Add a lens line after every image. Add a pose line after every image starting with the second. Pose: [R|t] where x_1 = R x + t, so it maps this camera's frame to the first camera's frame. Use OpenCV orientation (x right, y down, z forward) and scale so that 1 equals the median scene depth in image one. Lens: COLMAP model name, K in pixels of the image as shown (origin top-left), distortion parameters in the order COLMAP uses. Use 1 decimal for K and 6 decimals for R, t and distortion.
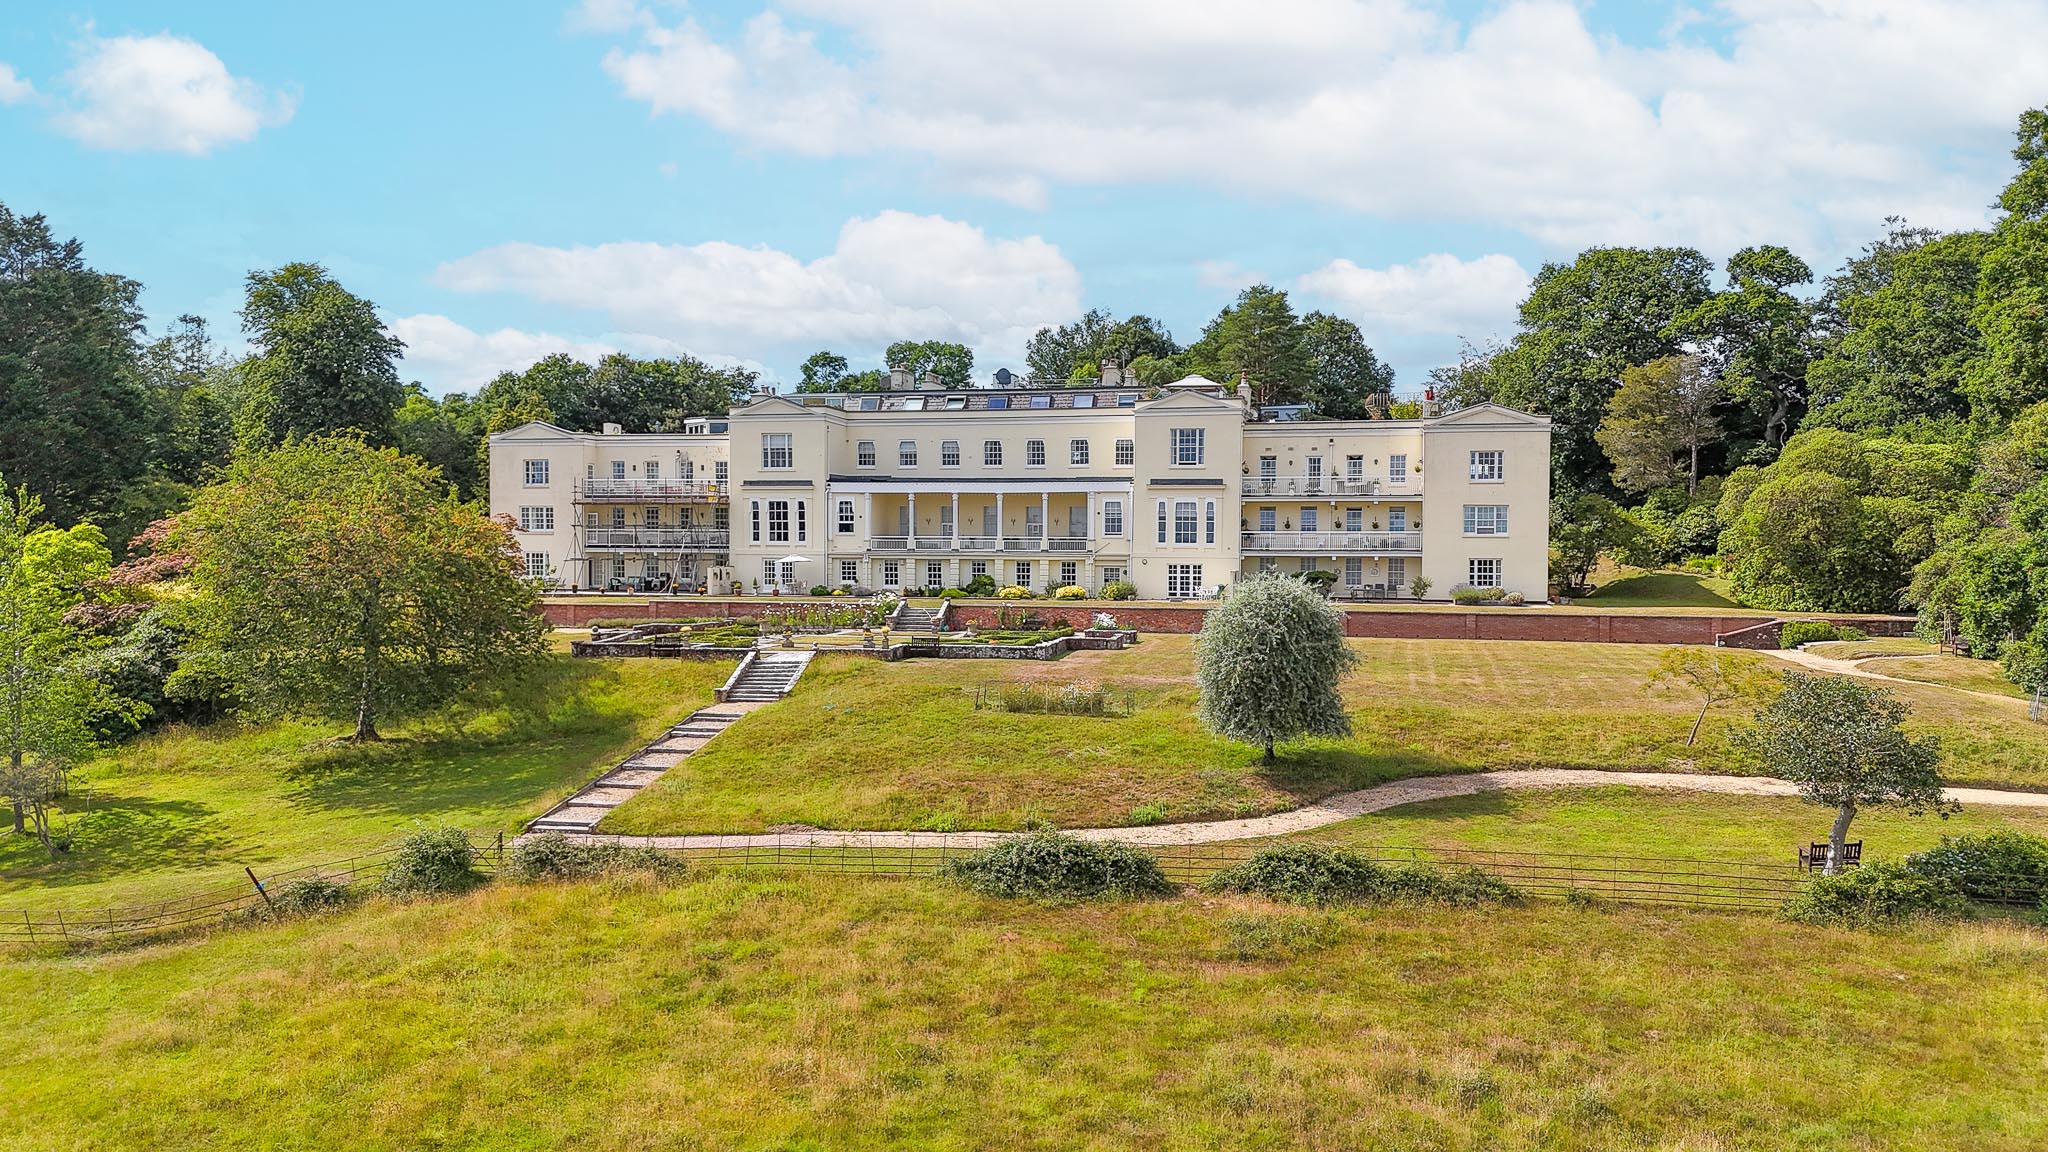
lens RADIAL K [[1545.6, 0, 1024.0], [0, 1545.6, 576.0], [0, 0, 1]] dist [0.094691, 0.001807]
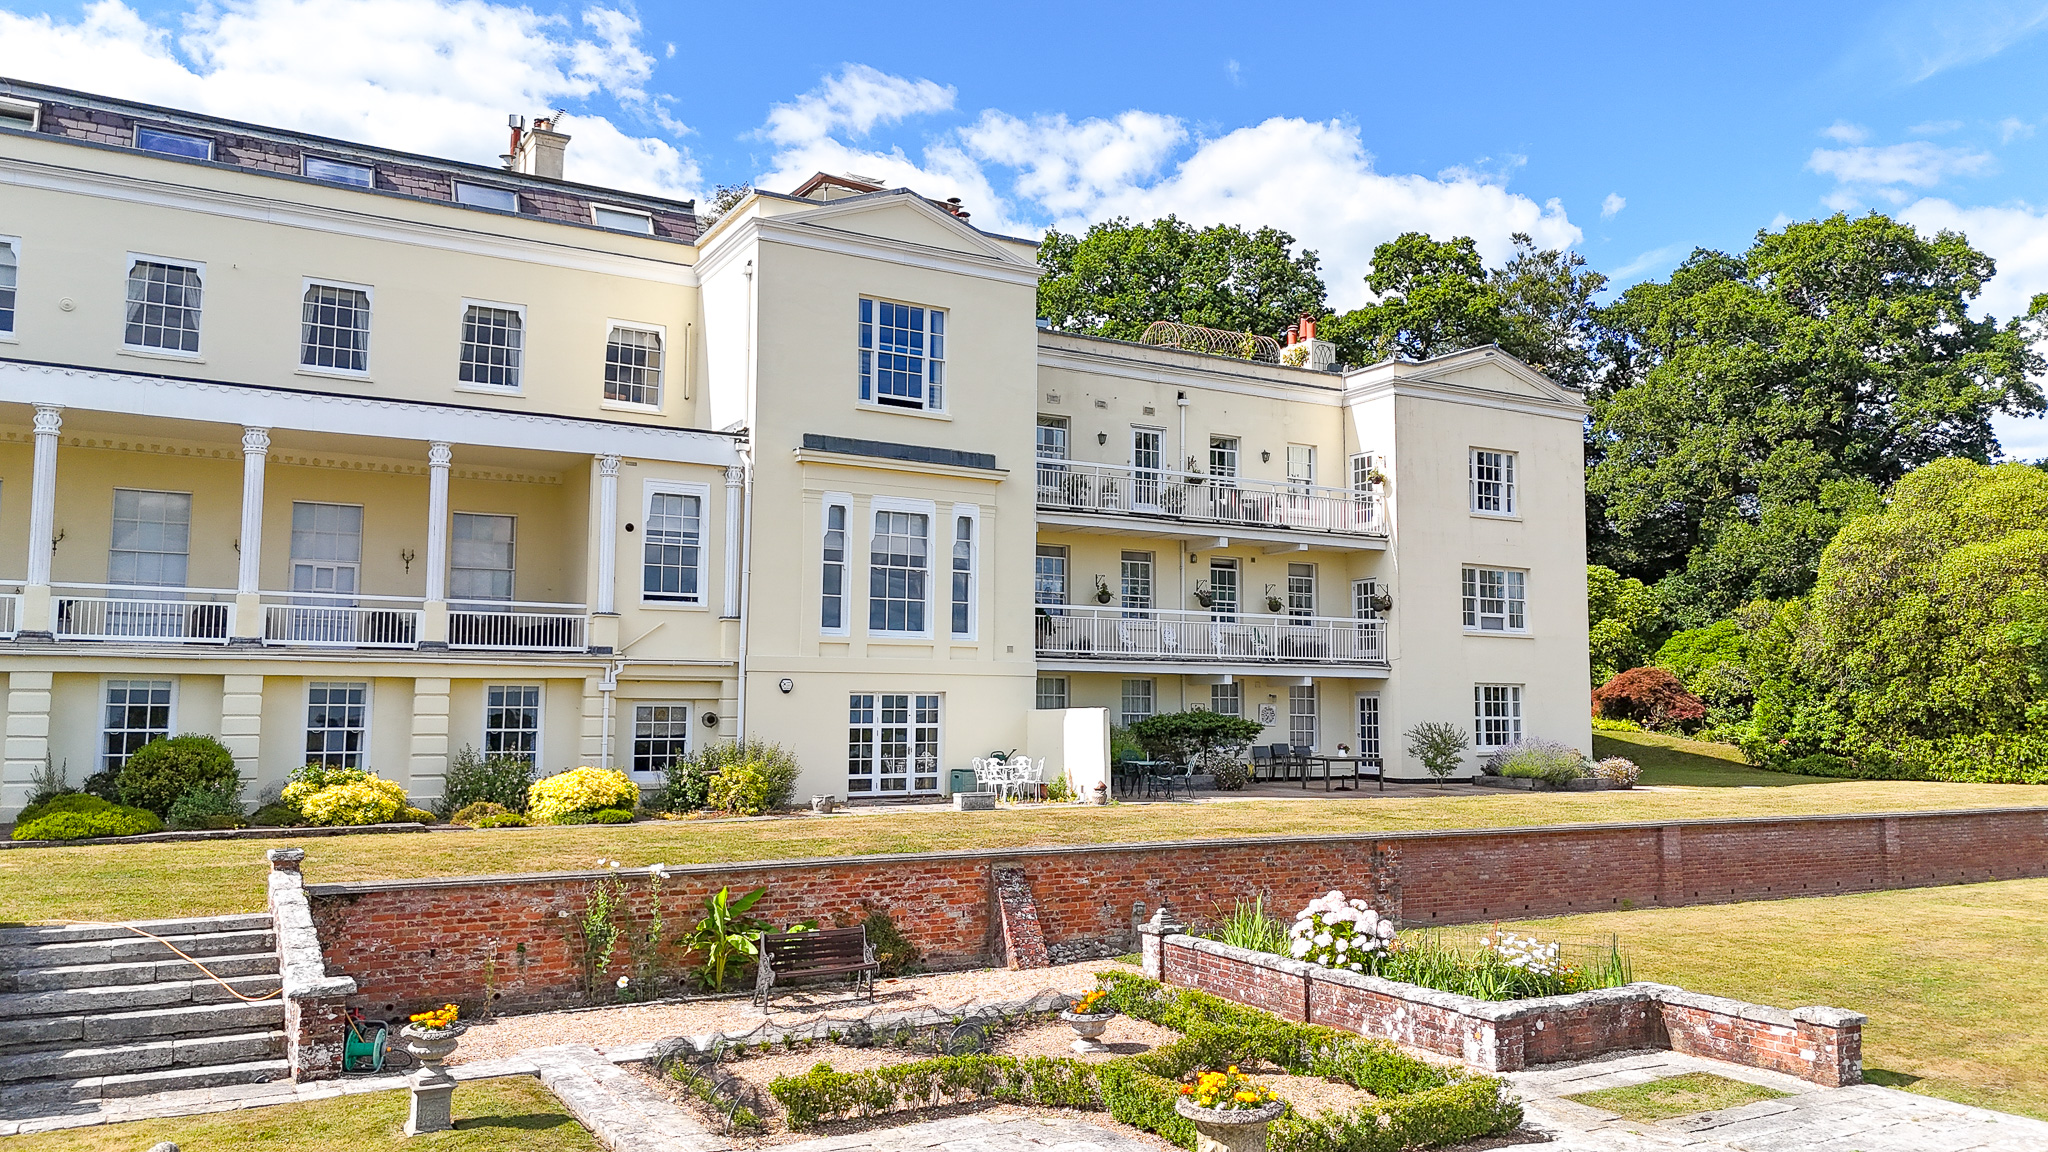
lens RADIAL K [[1545.6, 0, 1024.0], [0, 1545.6, 576.0], [0, 0, 1]] dist [0.094691, 0.001807]
pose [[0.711785, 0.064639, 0.699417, -0.114580], [0.019472, 0.993558, -0.111639, 0.005326], [-0.702128, 0.093082, 0.705941, 0.738729]]
